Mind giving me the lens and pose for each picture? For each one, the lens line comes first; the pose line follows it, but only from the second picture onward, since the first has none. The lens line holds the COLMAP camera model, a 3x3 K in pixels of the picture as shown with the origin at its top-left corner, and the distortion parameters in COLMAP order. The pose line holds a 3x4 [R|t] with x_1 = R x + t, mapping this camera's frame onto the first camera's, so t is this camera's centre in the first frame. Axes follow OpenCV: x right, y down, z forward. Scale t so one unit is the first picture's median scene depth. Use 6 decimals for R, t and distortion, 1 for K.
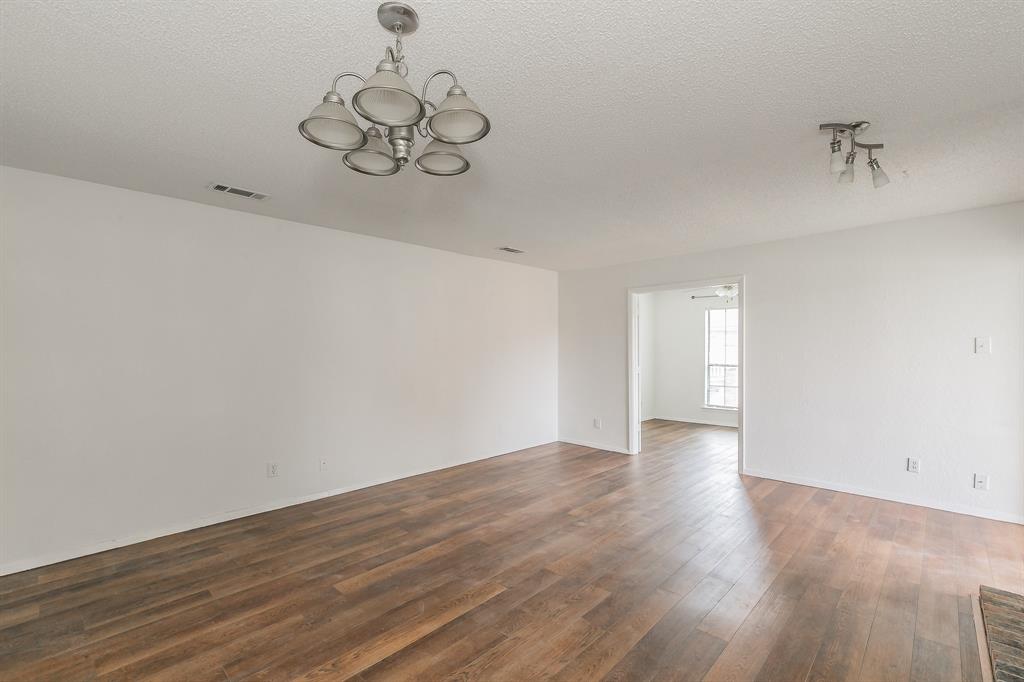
lens RADIAL K [[452.7, 0, 506.4], [0, 452.7, 340.7], [0, 0, 1]] dist [0.002258, -0.000087]
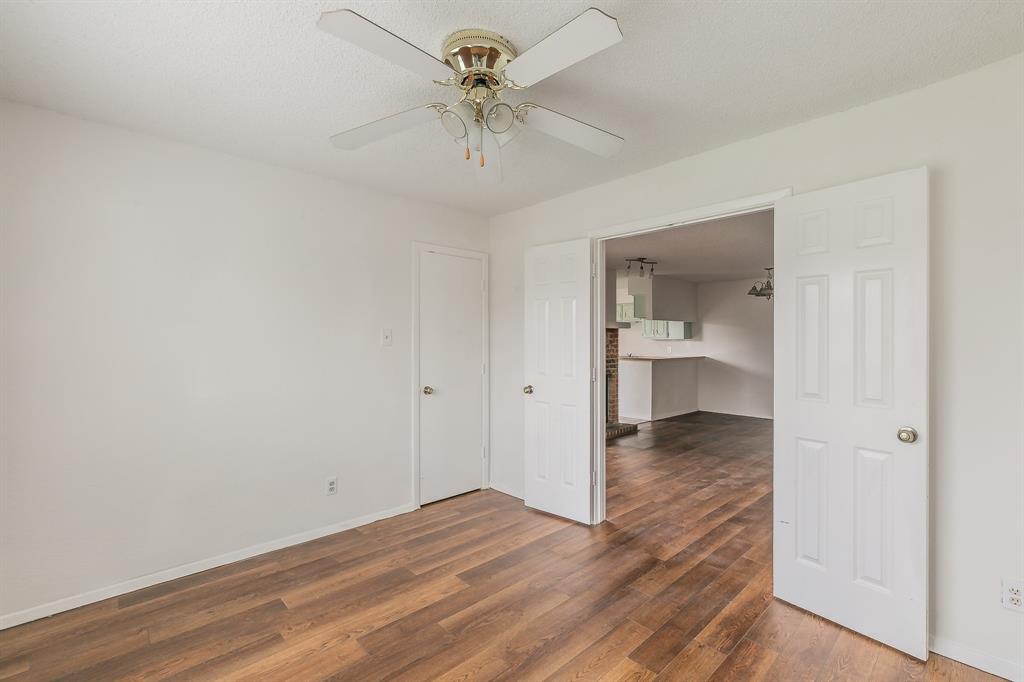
lens RADIAL K [[446.5, 0, 534.9], [0, 446.5, 342.9], [0, 0, 1]] dist [0.000708, 0.000018]
pose [[-0.999305, 0.000420, 0.037270, 0.831102], [-0.000211, 0.999857, -0.016901, 0.049274], [-0.037272, -0.016897, -0.999162, 2.367310]]
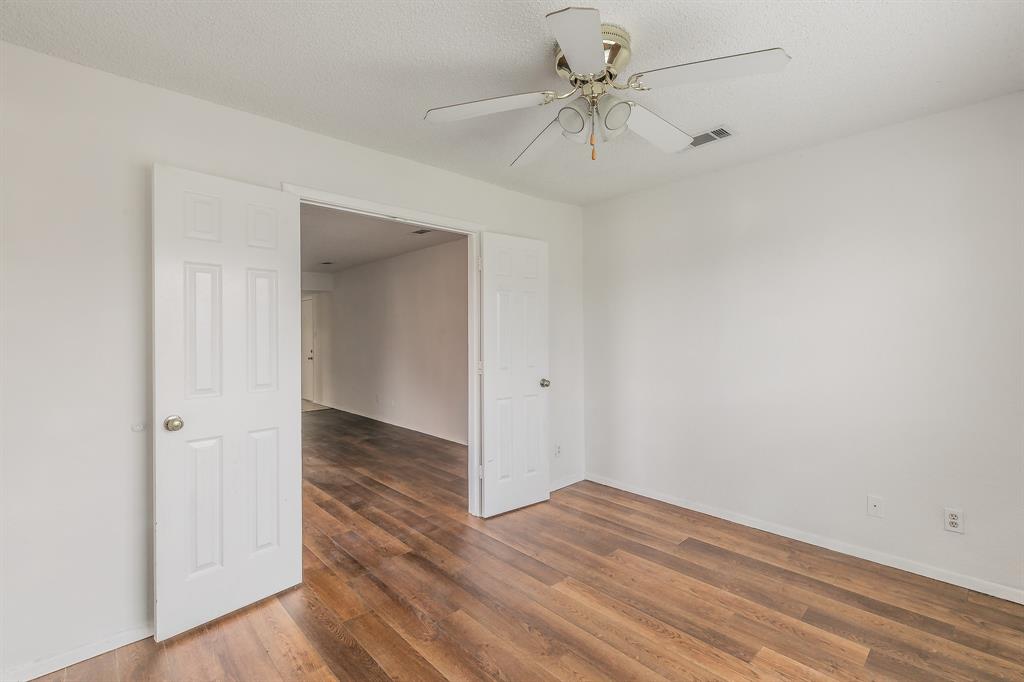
lens RADIAL K [[461.9, 0, 516.2], [0, 461.9, 321.4], [0, 0, 1]] dist [0.000827, -0.000264]
pose [[-0.061417, -0.021388, -0.997883, 1.439189], [0.031821, 0.999220, -0.023376, 0.038046], [0.997605, -0.033189, -0.060688, 1.822789]]
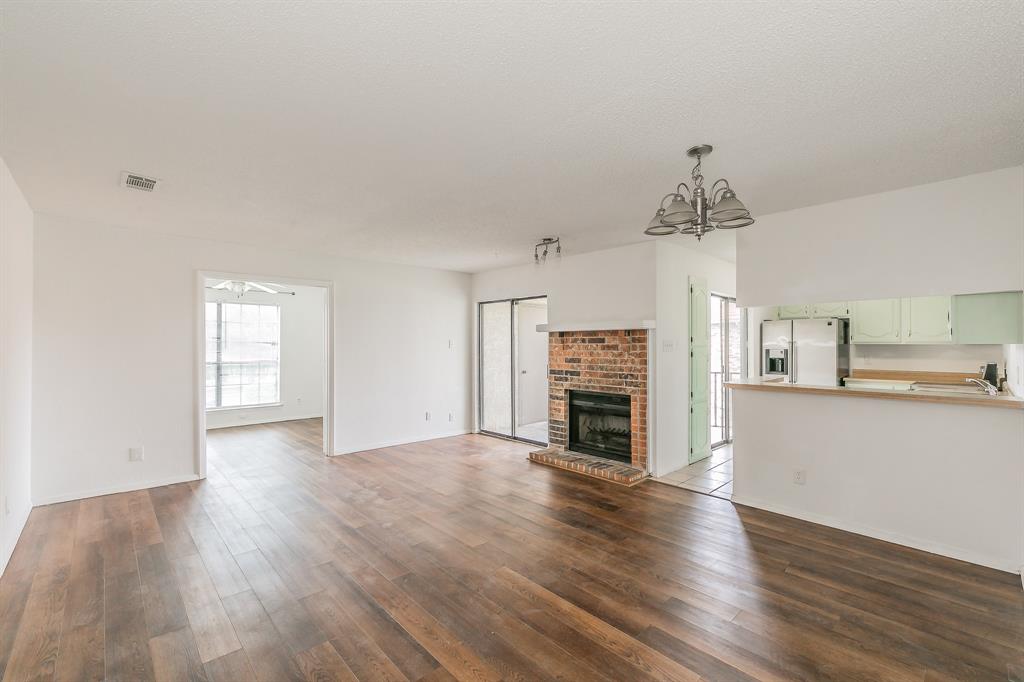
lens RADIAL K [[437.0, 0, 512.0], [0, 437.0, 341.0], [0, 0, 1]] dist [0.000810, 0.000013]
pose [[0.055039, 0.006875, 0.998461, -0.780522], [-0.019930, 0.999785, -0.005786, 0.002433], [-0.998285, -0.019581, 0.055164, 0.683588]]
